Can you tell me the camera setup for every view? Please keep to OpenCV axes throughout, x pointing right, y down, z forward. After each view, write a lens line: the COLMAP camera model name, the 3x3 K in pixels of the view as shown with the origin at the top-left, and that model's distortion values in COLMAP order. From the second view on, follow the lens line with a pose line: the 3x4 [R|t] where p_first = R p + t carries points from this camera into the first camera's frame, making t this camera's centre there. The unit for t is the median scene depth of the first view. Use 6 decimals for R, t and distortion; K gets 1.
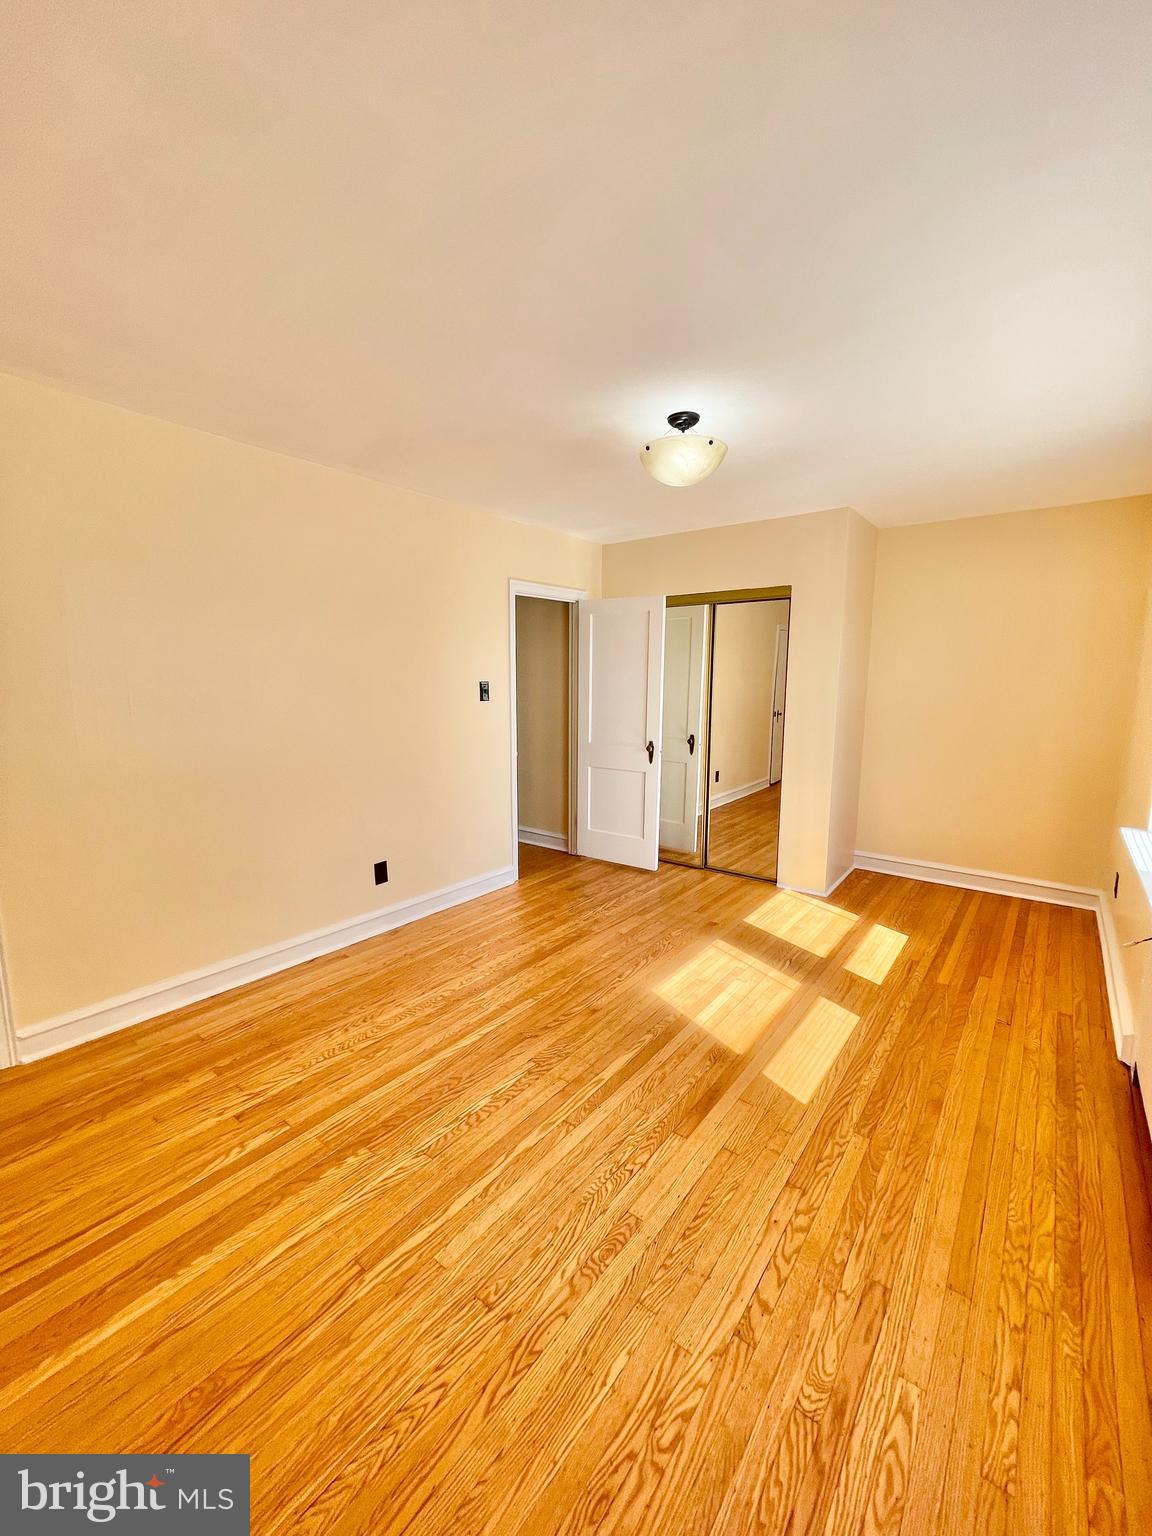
lens RADIAL K [[619.0, 0, 588.1], [0, 619.0, 764.5], [0, 0, 1]] dist [0.001012, -0.001723]
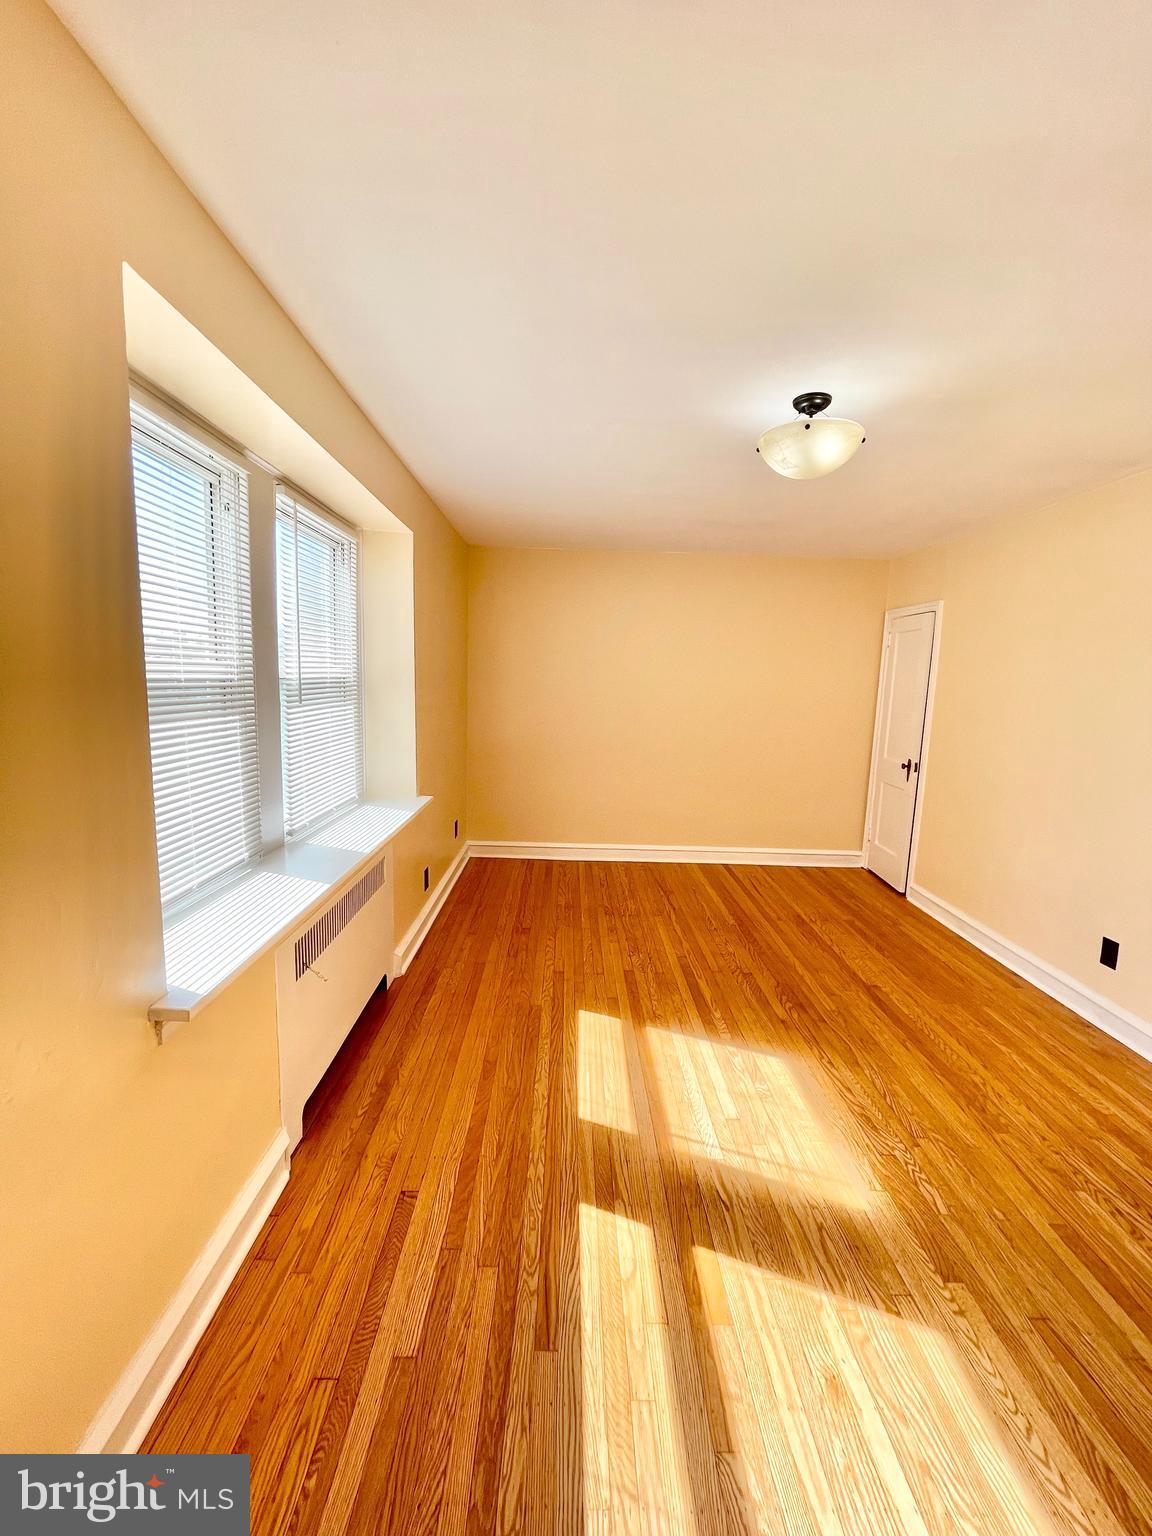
lens RADIAL K [[619.0, 0, 579.6], [0, 619.0, 766.3], [0, 0, 1]] dist [0.001012, -0.001723]
pose [[-0.787484, 0.058142, -0.613587, 0.959253], [-0.119703, 0.962156, 0.244800, -0.241252], [0.604599, 0.266224, -0.750723, 1.573492]]
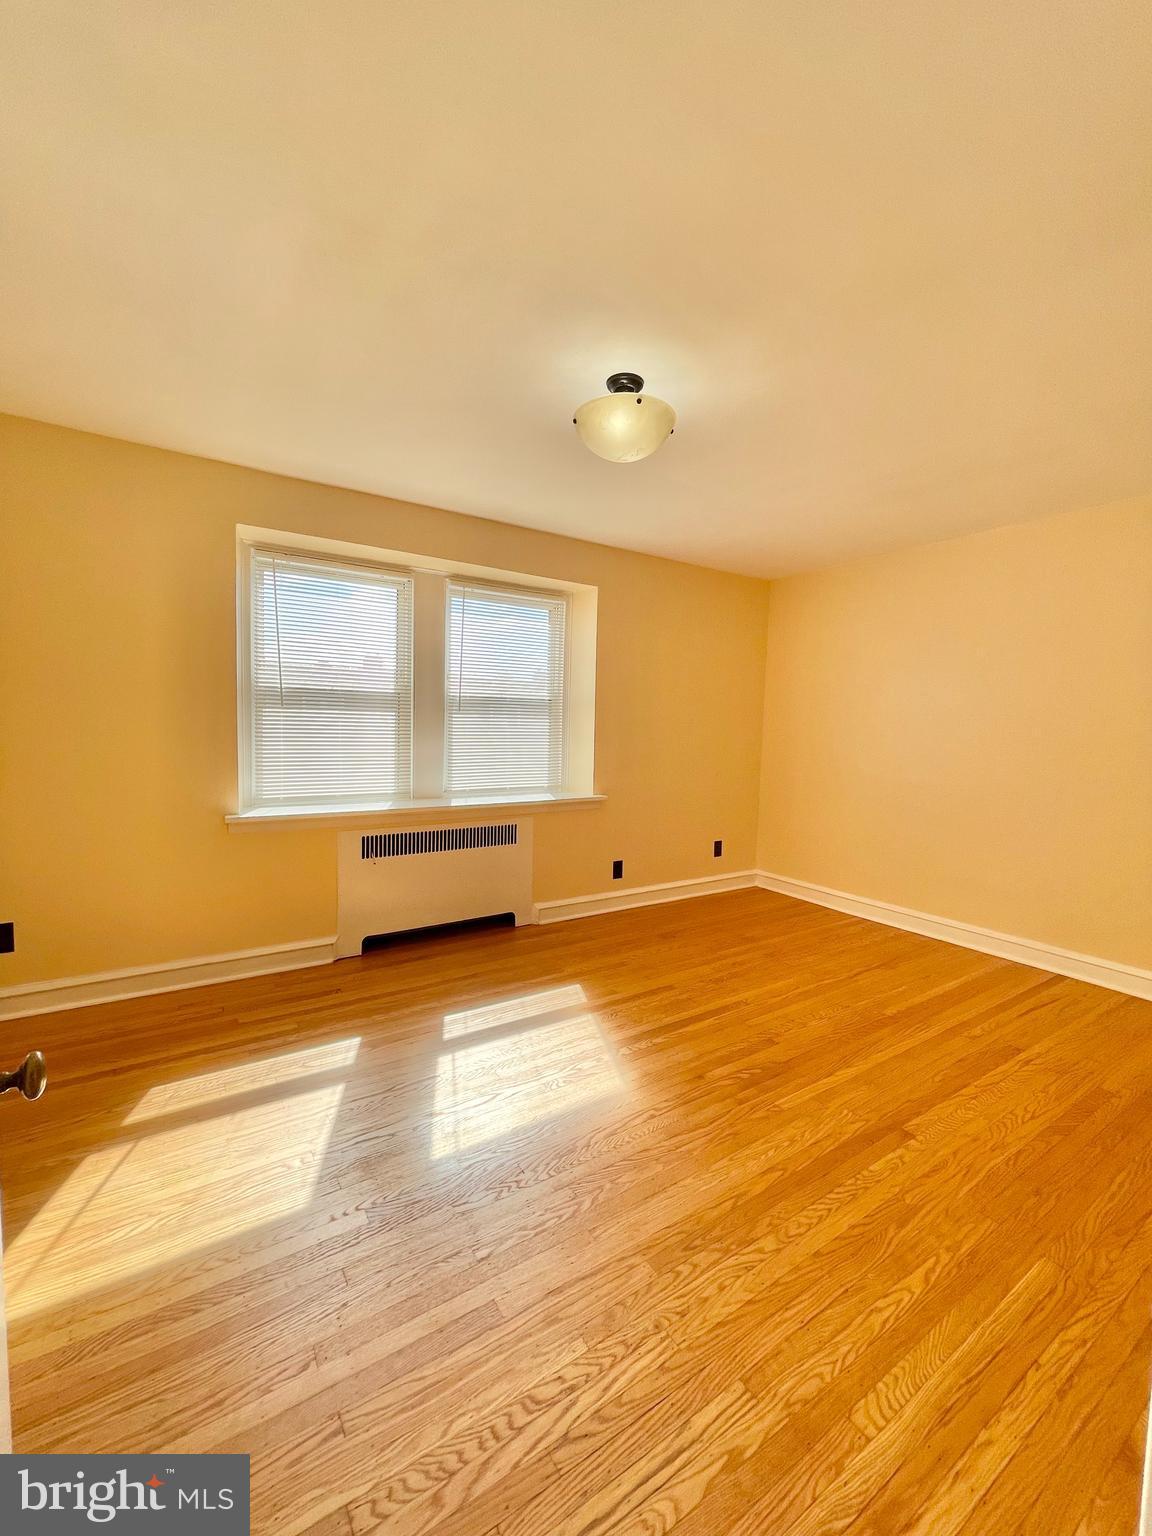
lens RADIAL K [[619.0, 0, 576.9], [0, 619.0, 773.8], [0, 0, 1]] dist [0.001012, -0.001723]
pose [[-0.939514, -0.051282, 0.338650, -0.099715], [0.021122, 0.978171, 0.206724, -0.203803], [-0.341858, 0.201373, -0.917923, 1.894368]]
